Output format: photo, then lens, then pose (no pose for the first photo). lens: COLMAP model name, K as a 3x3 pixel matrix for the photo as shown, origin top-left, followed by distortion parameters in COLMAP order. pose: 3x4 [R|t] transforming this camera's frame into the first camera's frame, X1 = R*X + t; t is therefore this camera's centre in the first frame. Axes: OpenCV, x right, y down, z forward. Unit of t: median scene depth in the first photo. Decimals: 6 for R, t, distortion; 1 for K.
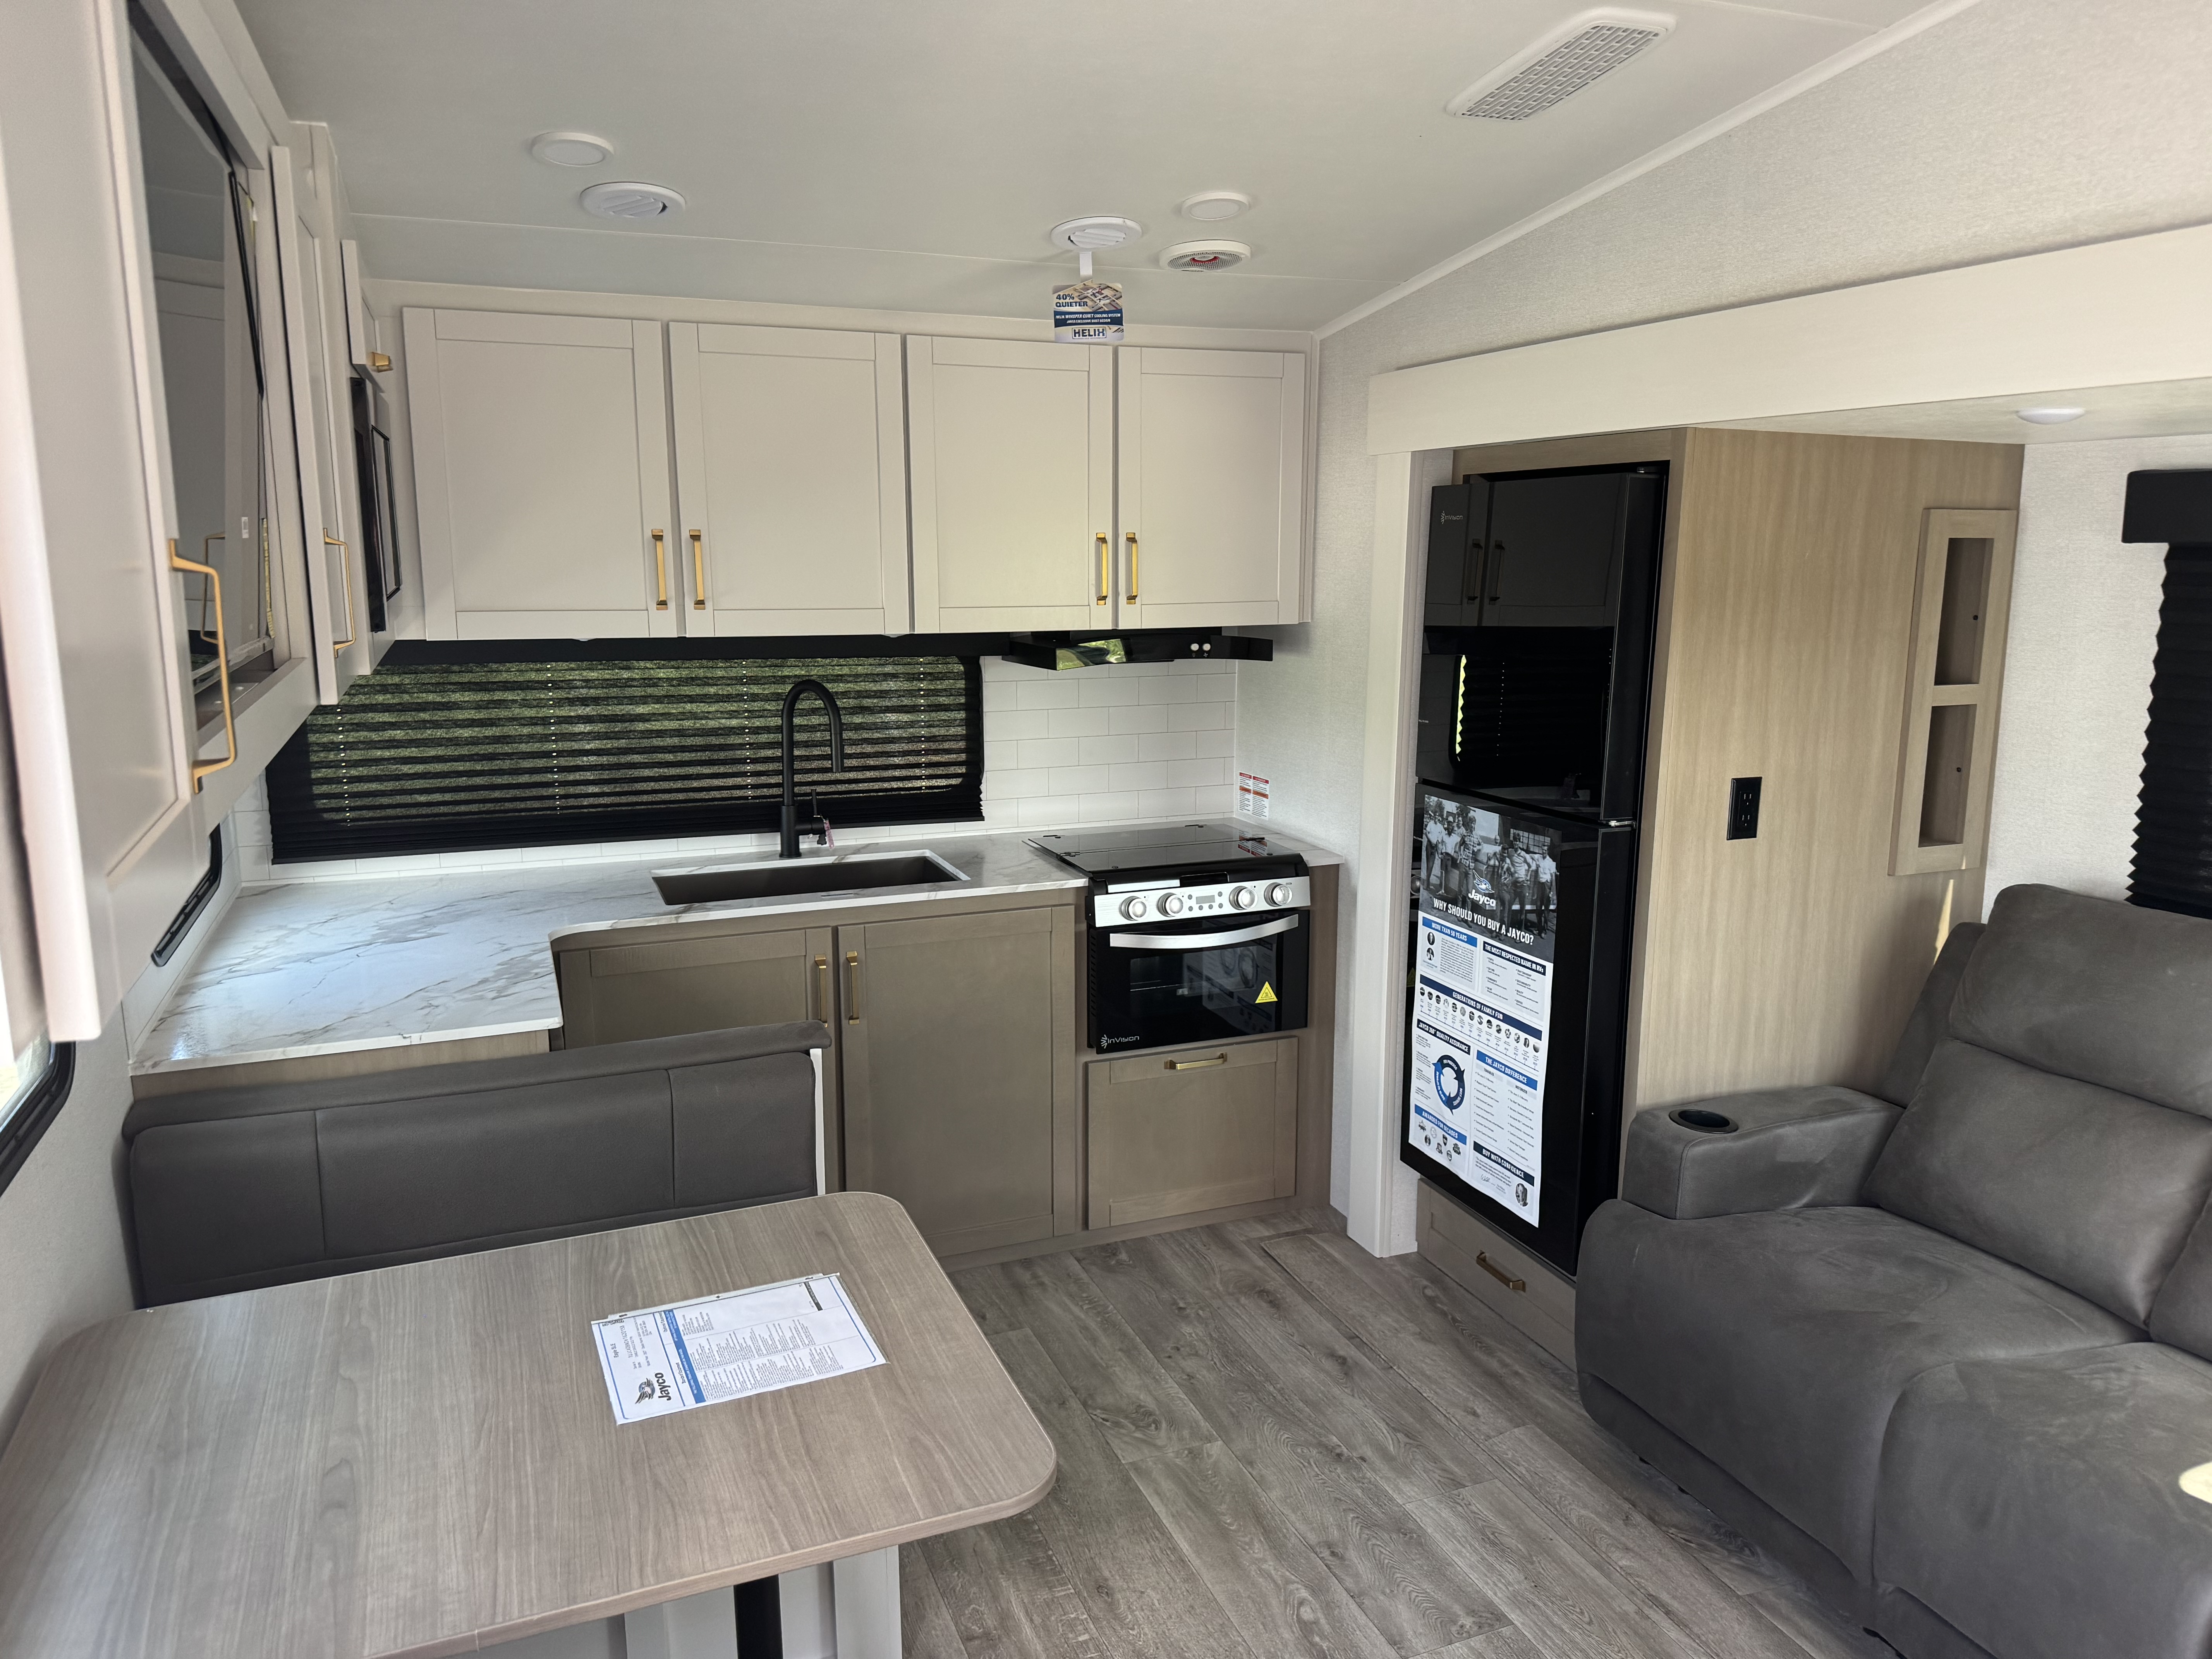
lens RADIAL K [[1556.2, 0, 1086.2], [0, 1556.2, 834.3], [0, 0, 1]] dist [0.010635, -0.028334]
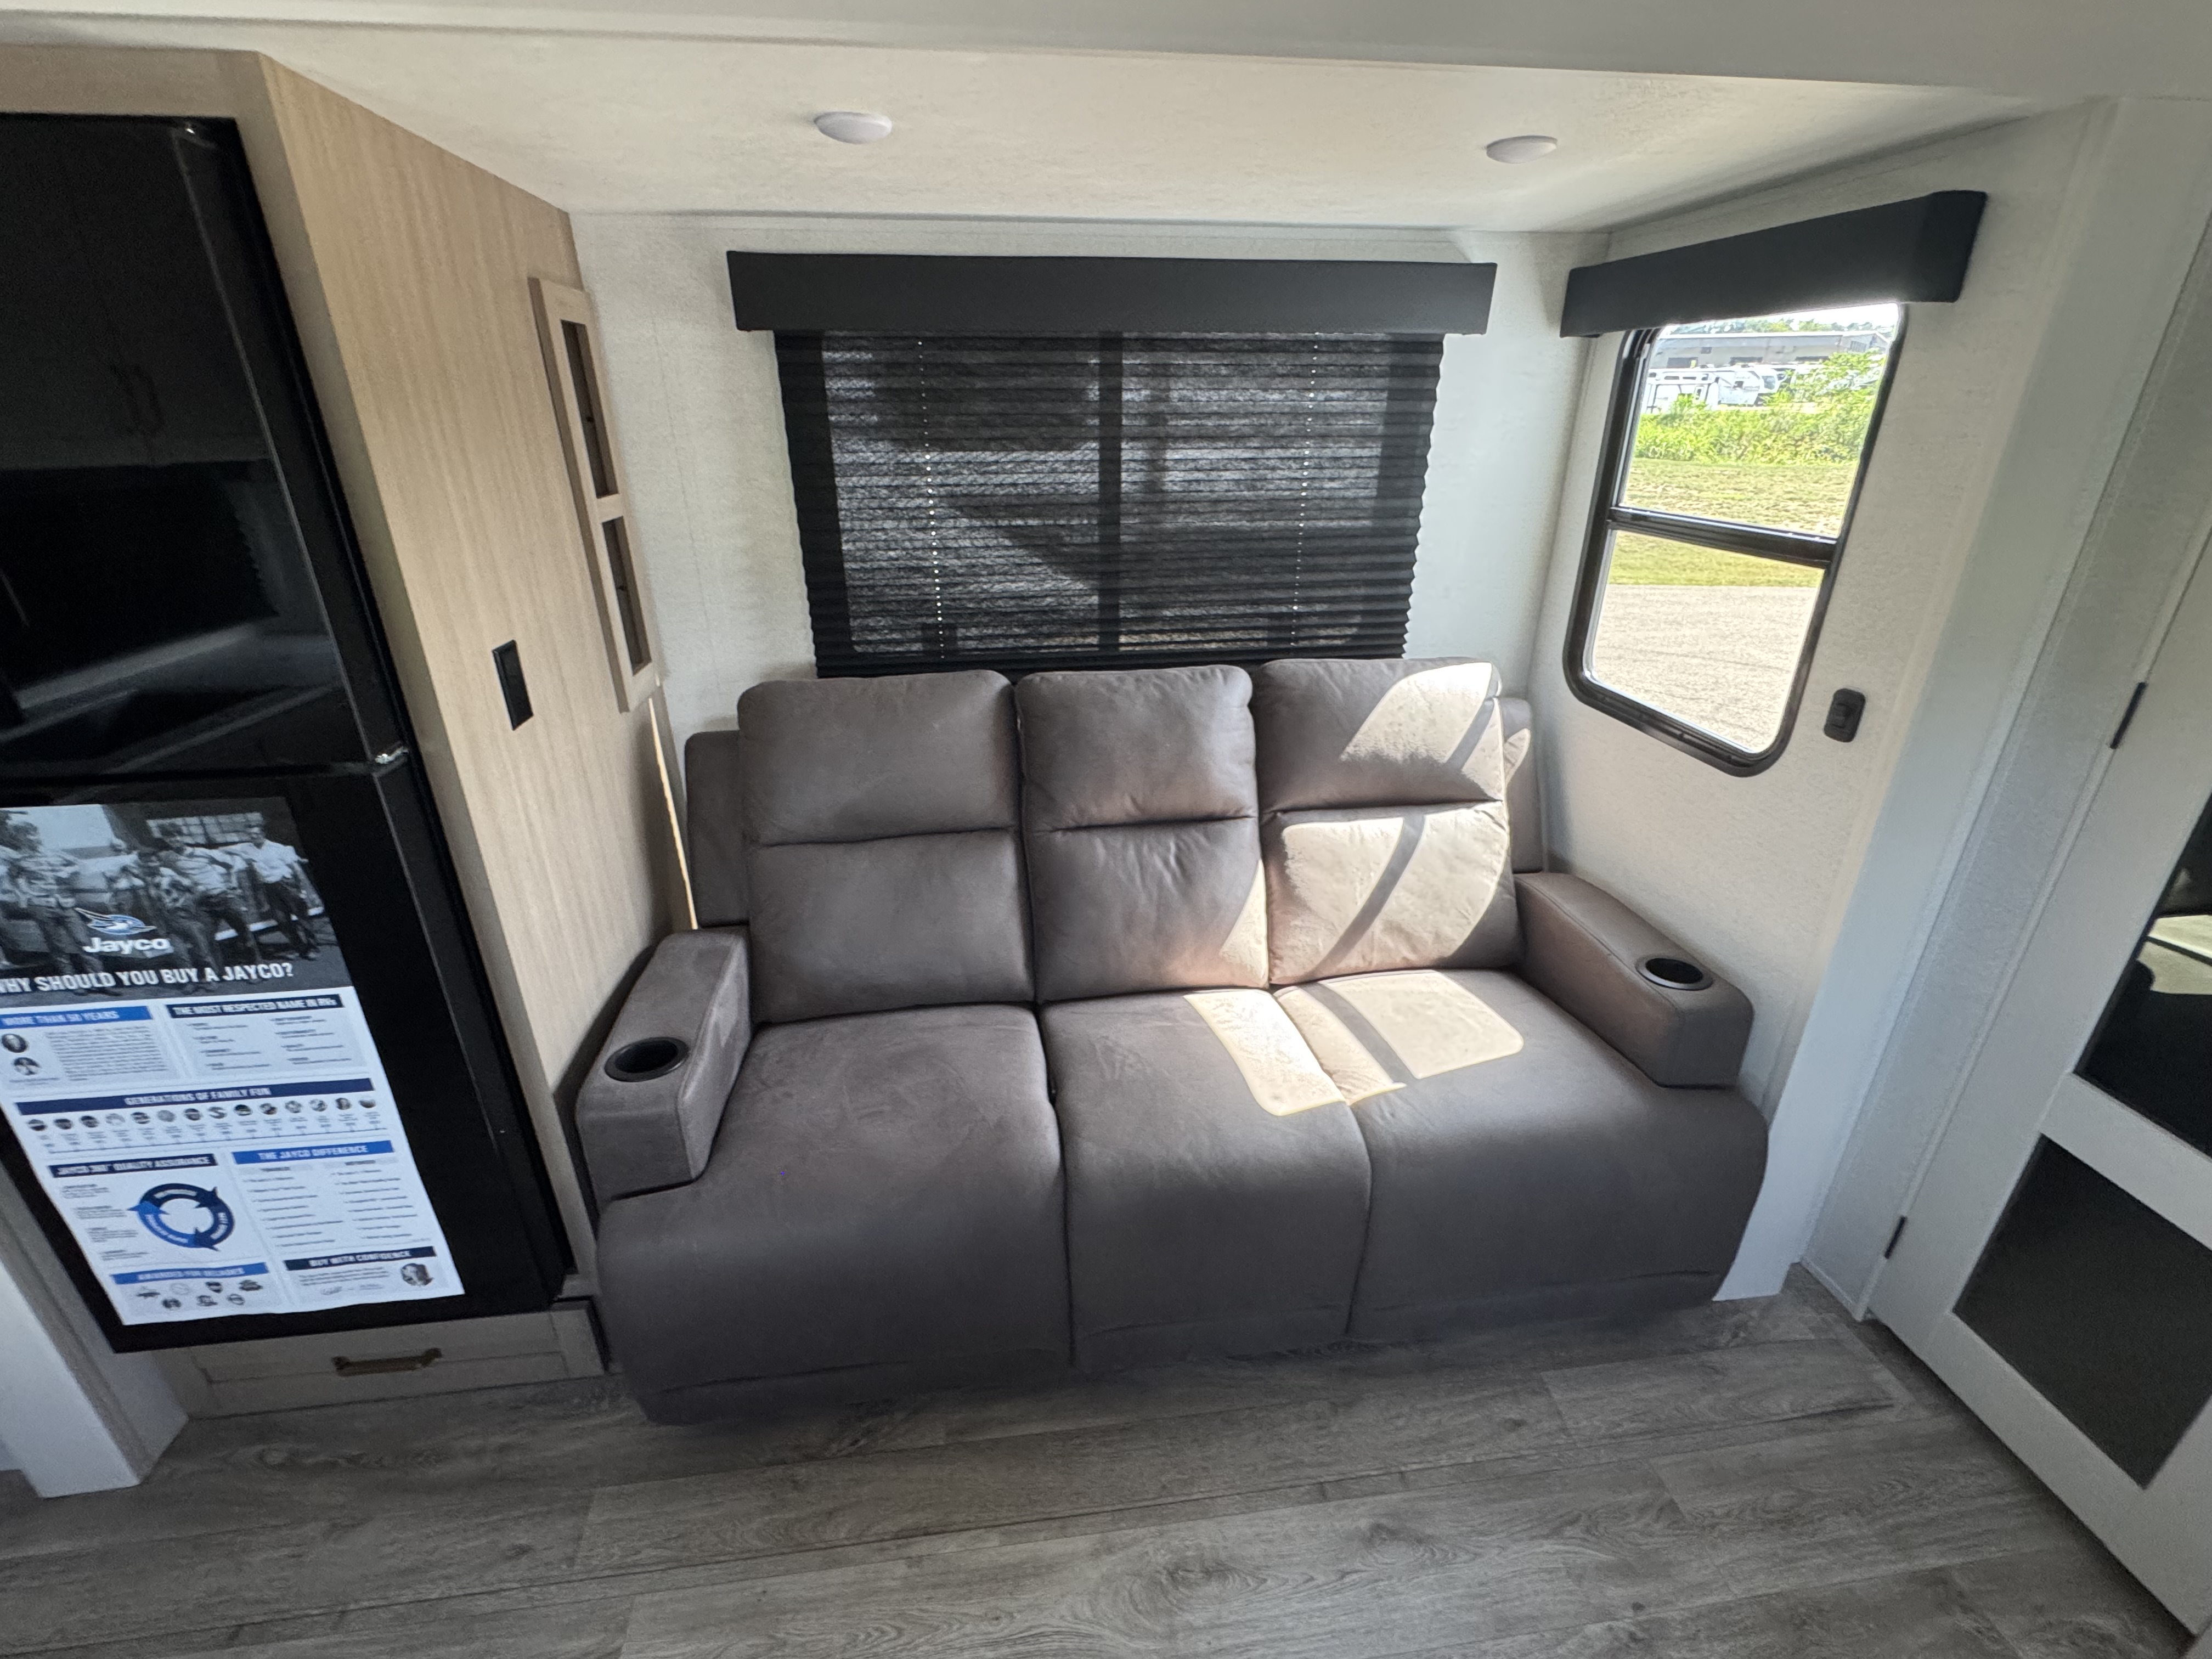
lens RADIAL K [[969.5, 0, 1095.1], [0, 969.5, 826.8], [0, 0, 1]] dist [-0.008844, 0.000123]
pose [[0.236271, -0.390459, 0.889785, 0.031103], [0.181075, 0.917364, 0.354479, -0.057328], [-0.954666, 0.077365, 0.287449, 0.493165]]
